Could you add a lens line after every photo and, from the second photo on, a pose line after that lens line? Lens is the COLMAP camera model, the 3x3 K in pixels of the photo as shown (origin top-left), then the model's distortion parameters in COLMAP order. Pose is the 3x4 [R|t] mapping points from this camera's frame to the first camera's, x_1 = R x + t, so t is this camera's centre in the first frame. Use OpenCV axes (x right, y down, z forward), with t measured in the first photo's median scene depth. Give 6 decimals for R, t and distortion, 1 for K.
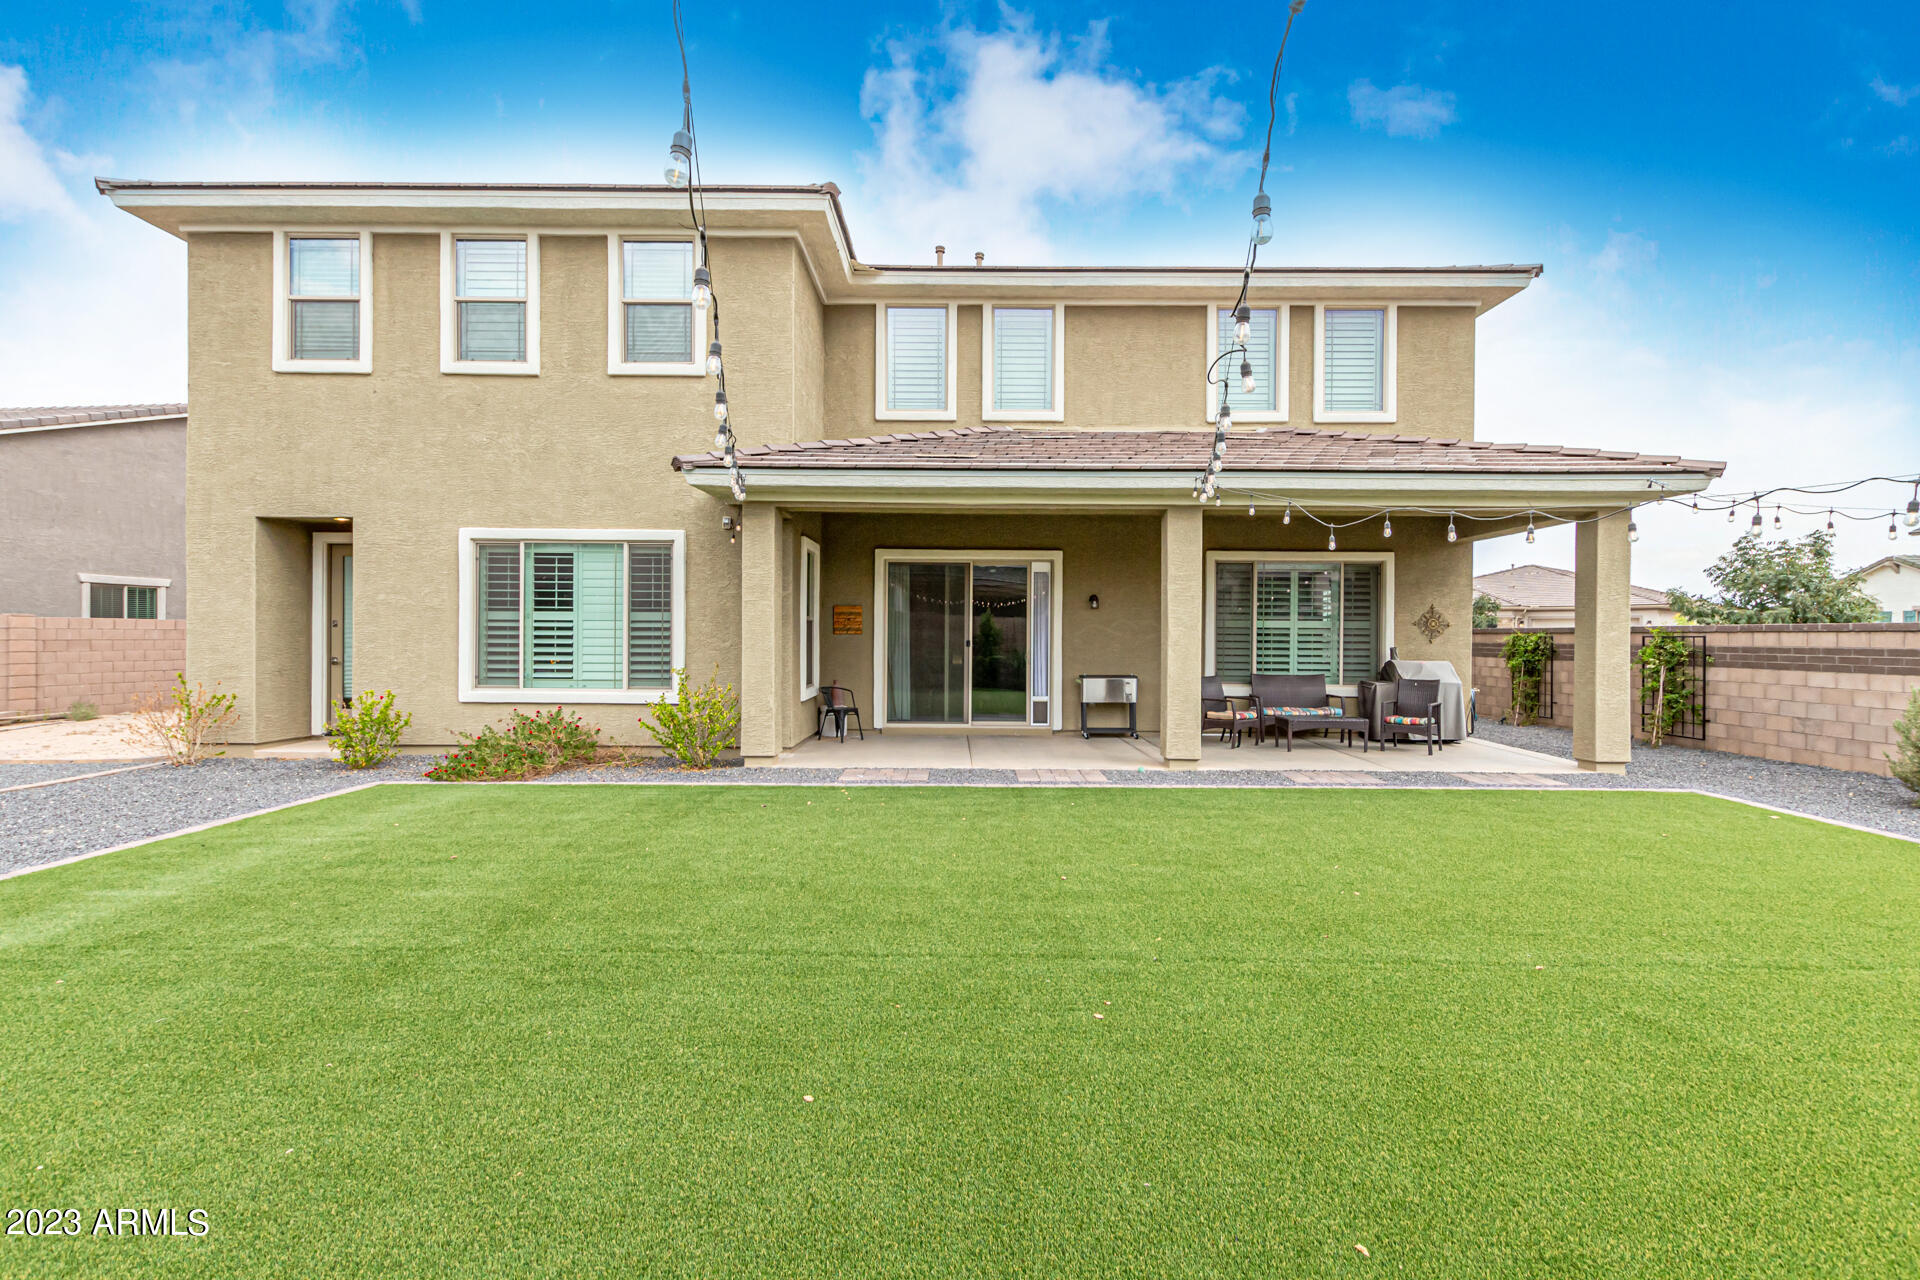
lens RADIAL K [[904.4, 0, 962.7], [0, 904.4, 639.7], [0, 0, 1]] dist [0.016809, -0.001825]
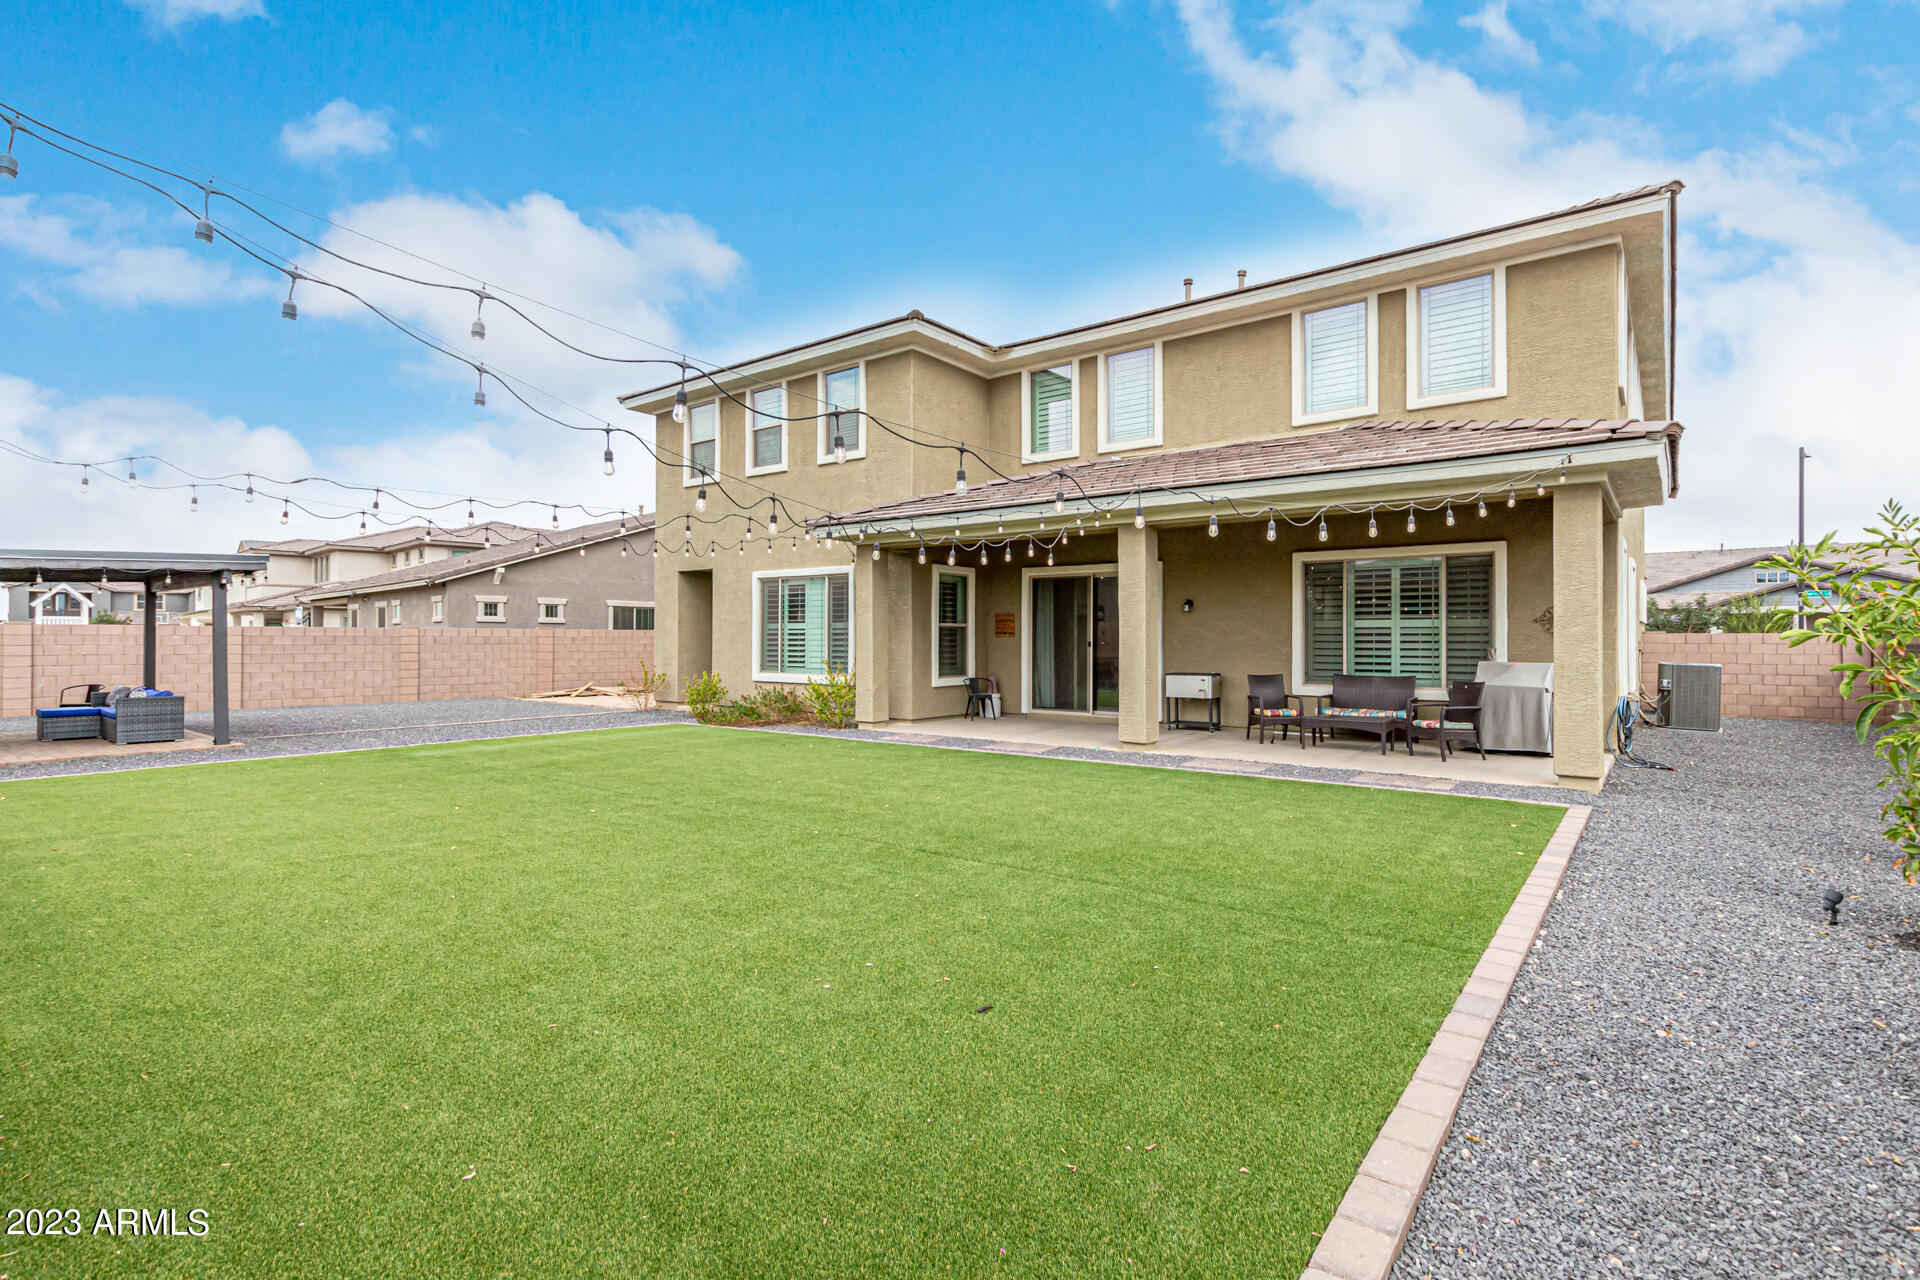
lens RADIAL K [[904.4, 0, 994.1], [0, 904.4, 635.9], [0, 0, 1]] dist [0.016809, -0.001825]
pose [[0.799465, -0.007594, -0.600664, 0.618360], [-0.000667, 0.999908, -0.013528, 0.009523], [0.600712, 0.011216, 0.799387, -0.015724]]
